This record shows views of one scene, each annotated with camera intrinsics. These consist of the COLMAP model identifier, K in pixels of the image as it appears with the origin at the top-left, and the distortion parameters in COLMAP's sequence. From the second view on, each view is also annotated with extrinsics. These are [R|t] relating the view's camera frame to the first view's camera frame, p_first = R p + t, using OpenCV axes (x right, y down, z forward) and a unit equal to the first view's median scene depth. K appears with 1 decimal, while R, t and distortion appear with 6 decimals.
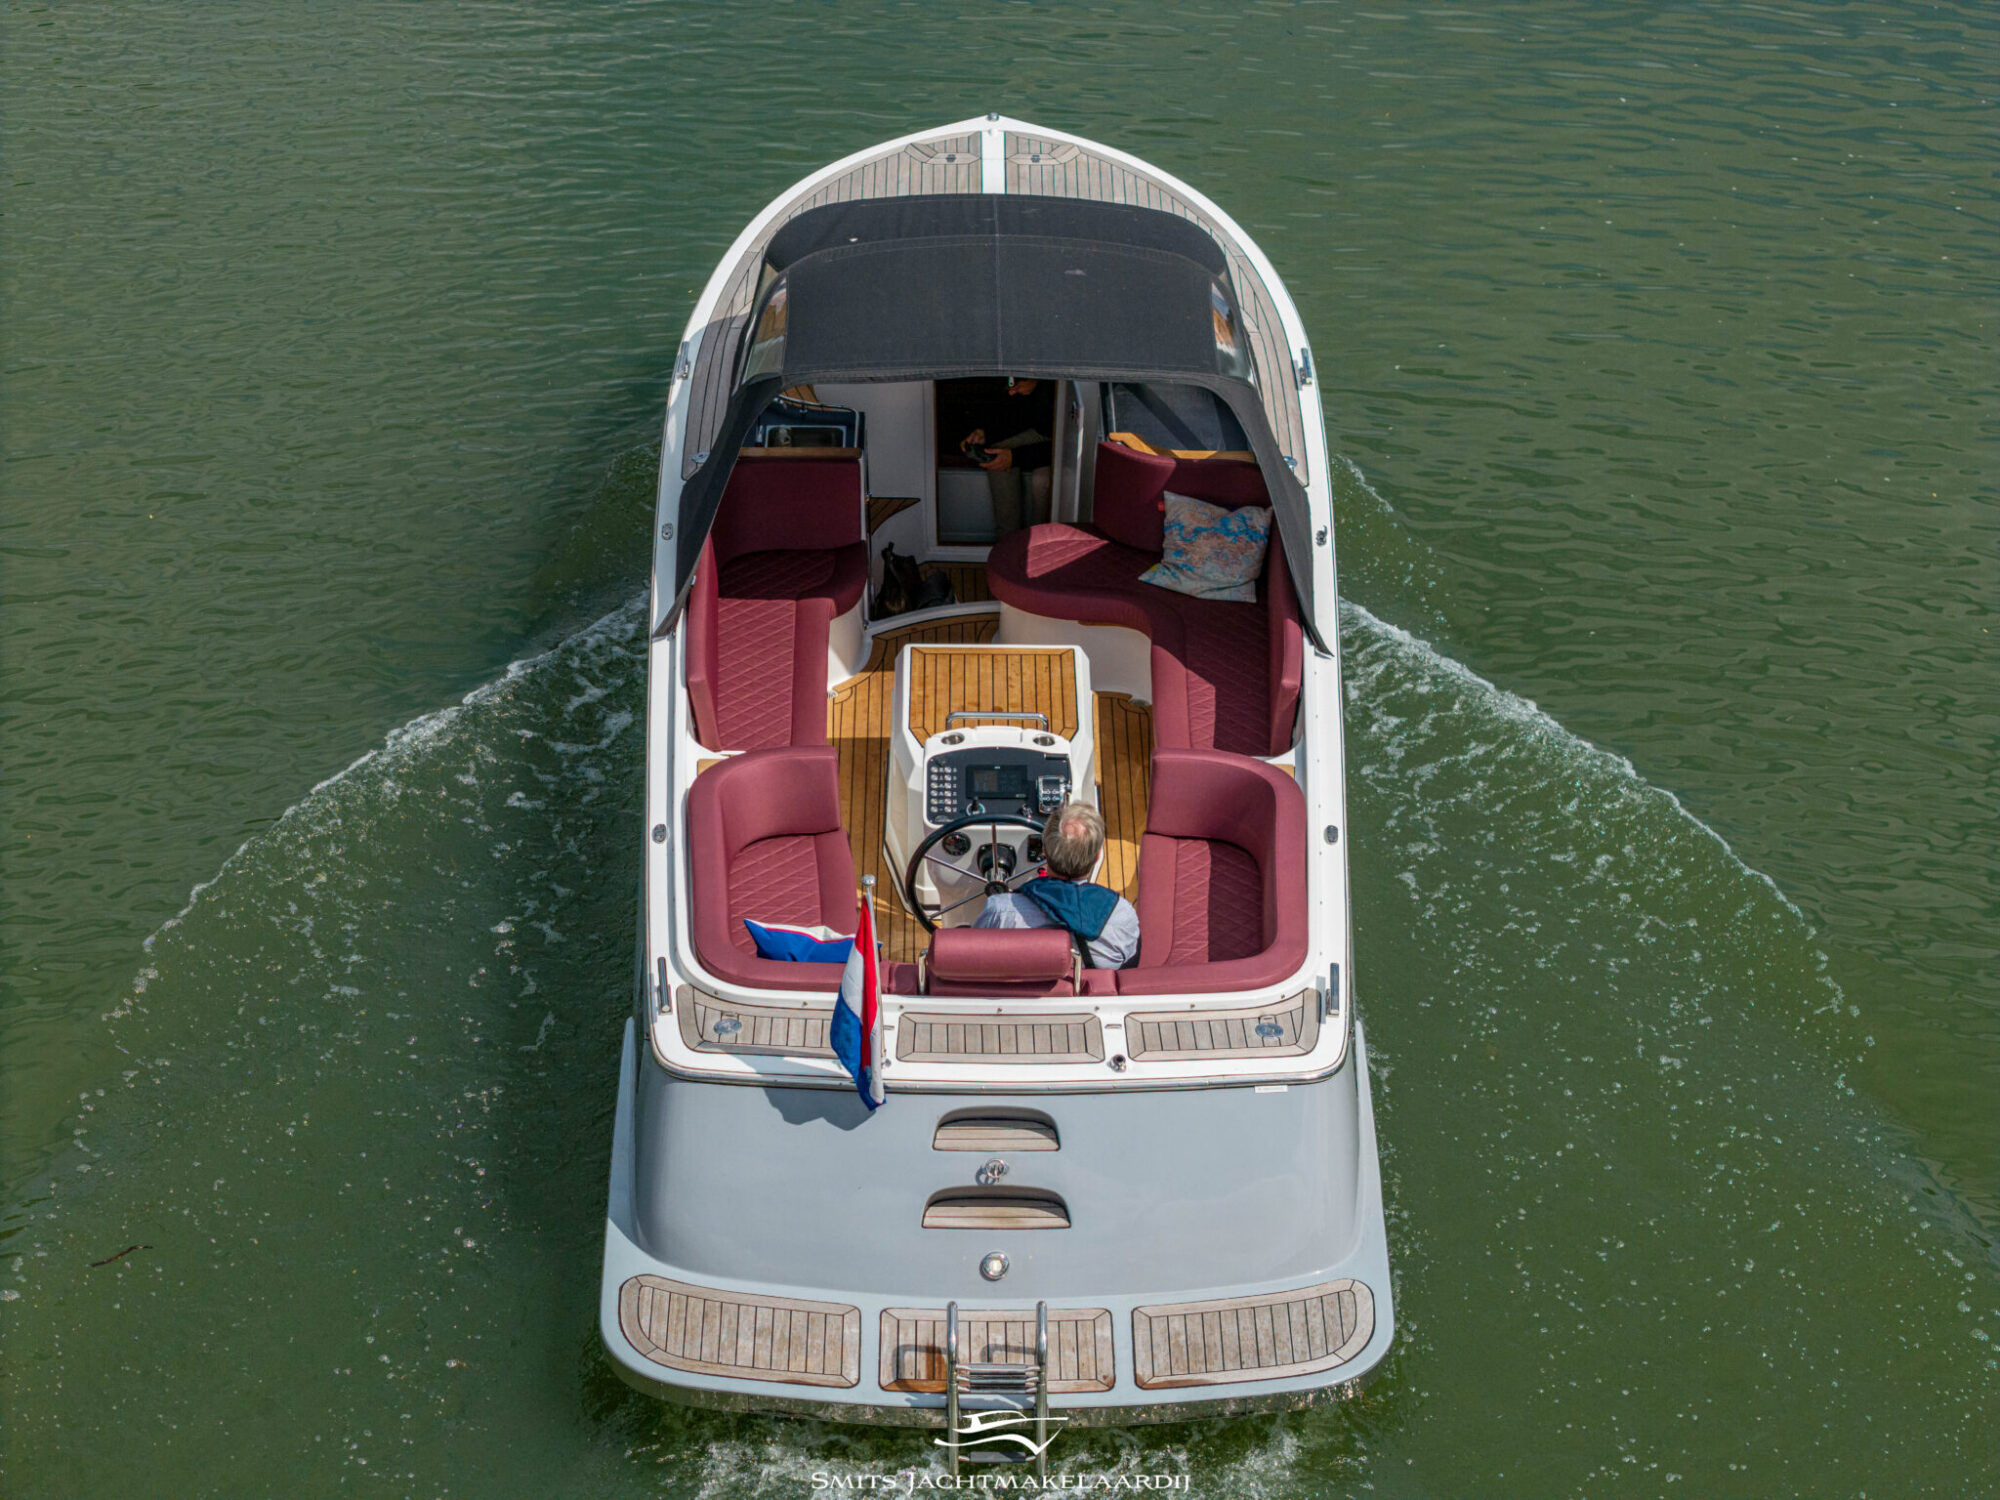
lens RADIAL K [[4167.3, 0, 987.8], [0, 4167.3, 749.9], [0, 0, 1]] dist [-0.258970, 1.491657]
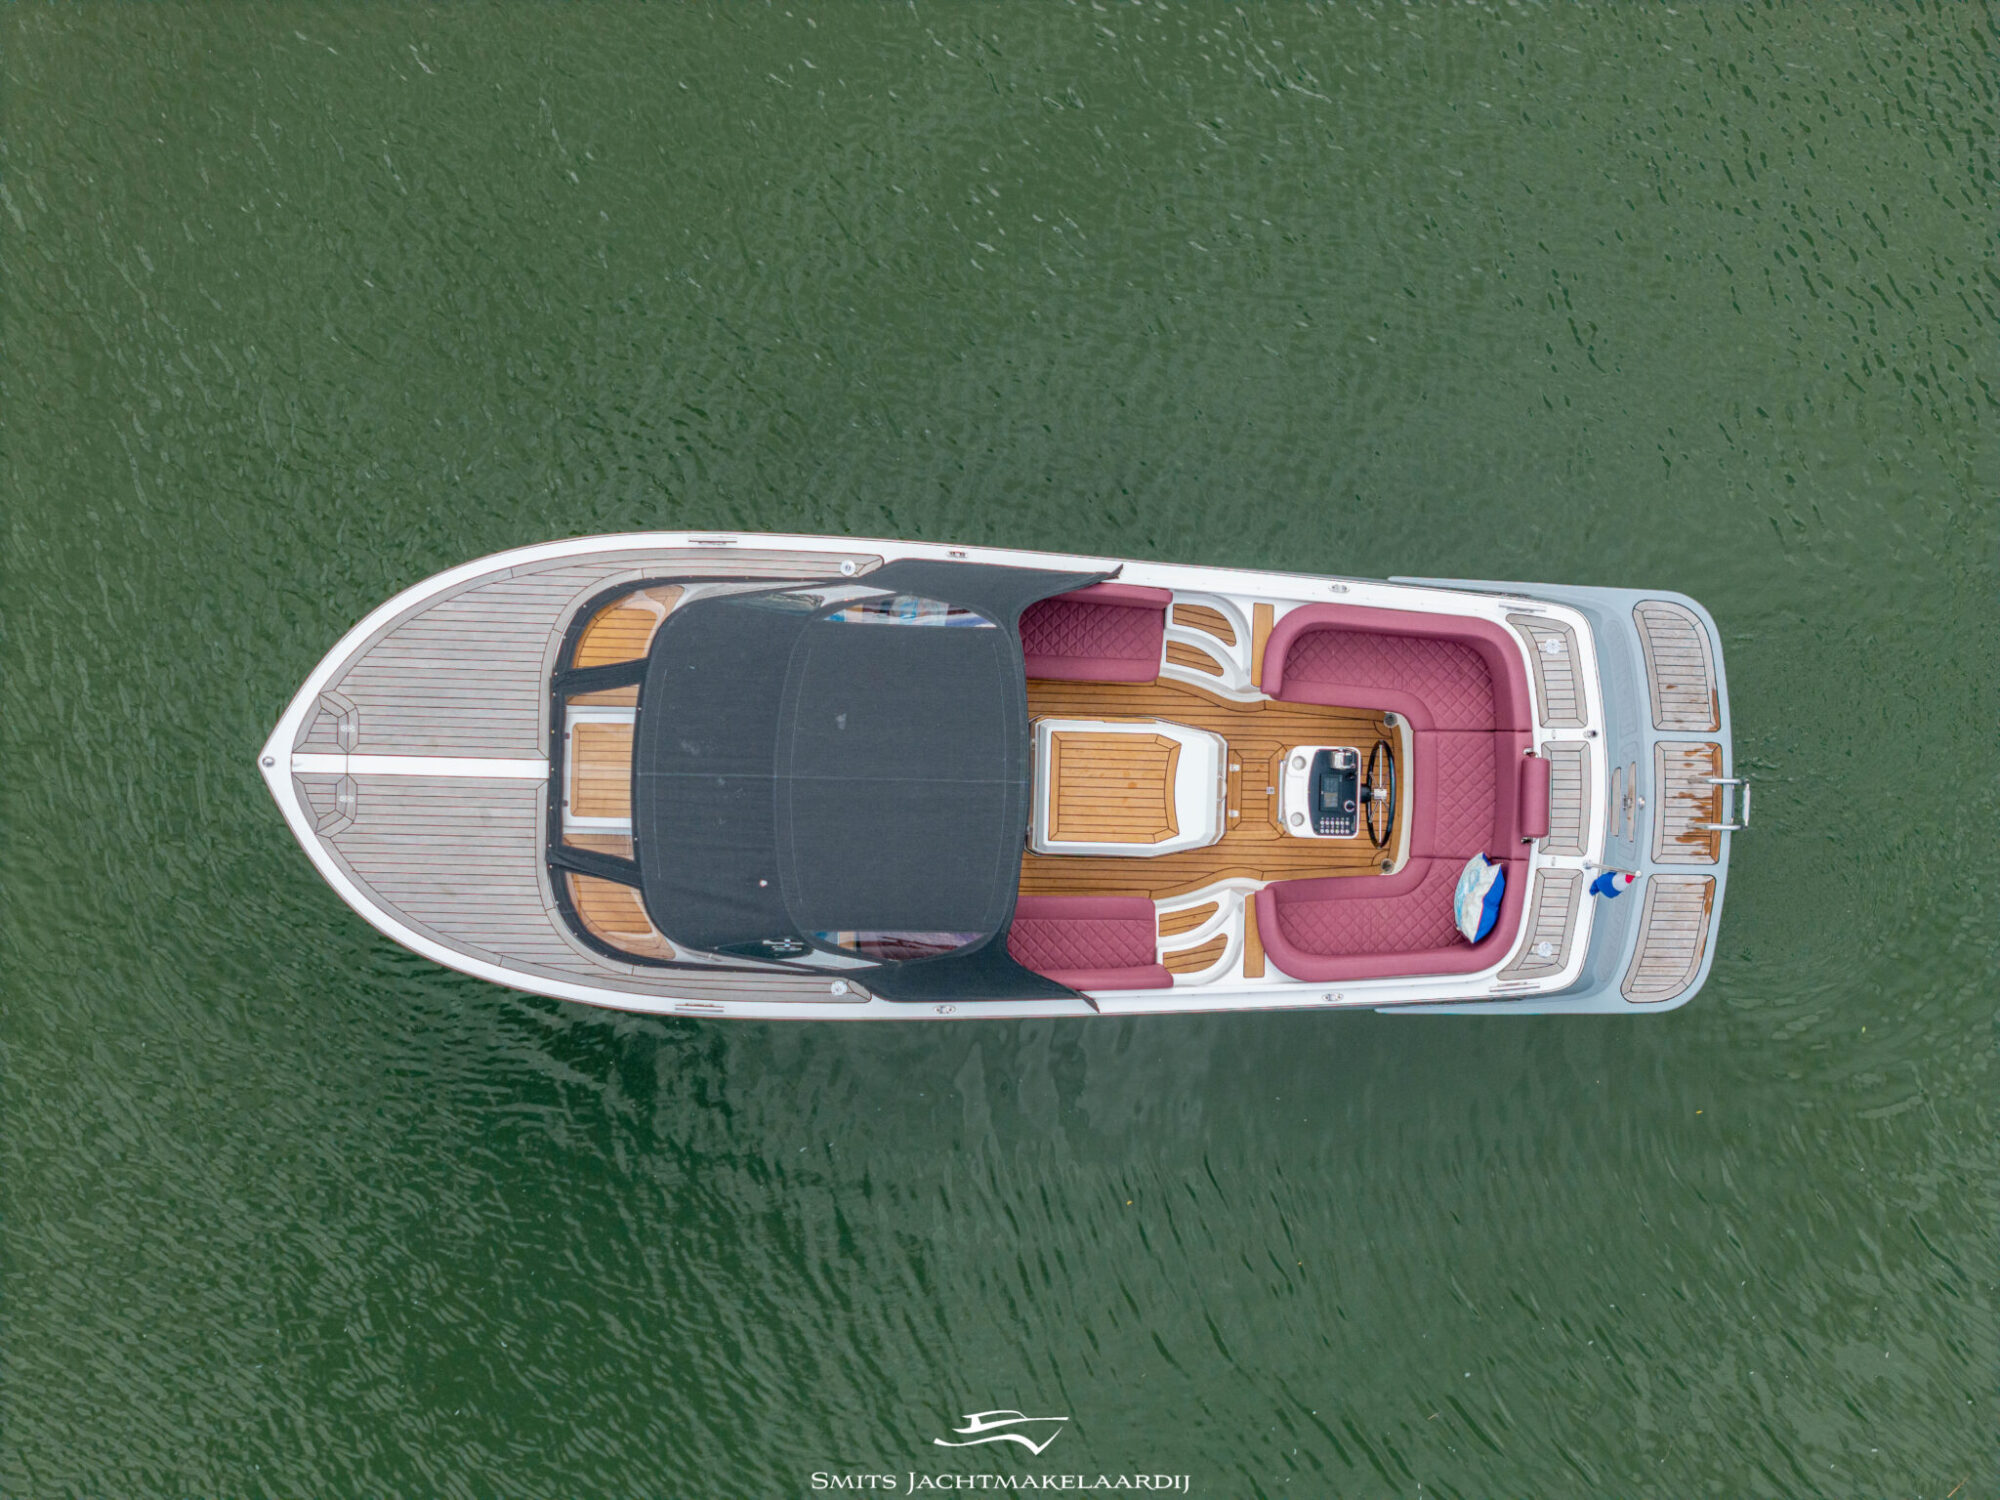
lens RADIAL K [[4167.3, 0, 987.8], [0, 4167.3, 749.9], [0, 0, 1]] dist [-0.258970, 1.491657]
pose [[0.031723, -0.999491, -0.003359, 0.020139], [0.447993, 0.011214, 0.893967, -1.504437], [-0.893474, -0.029864, 0.448121, 0.386560]]
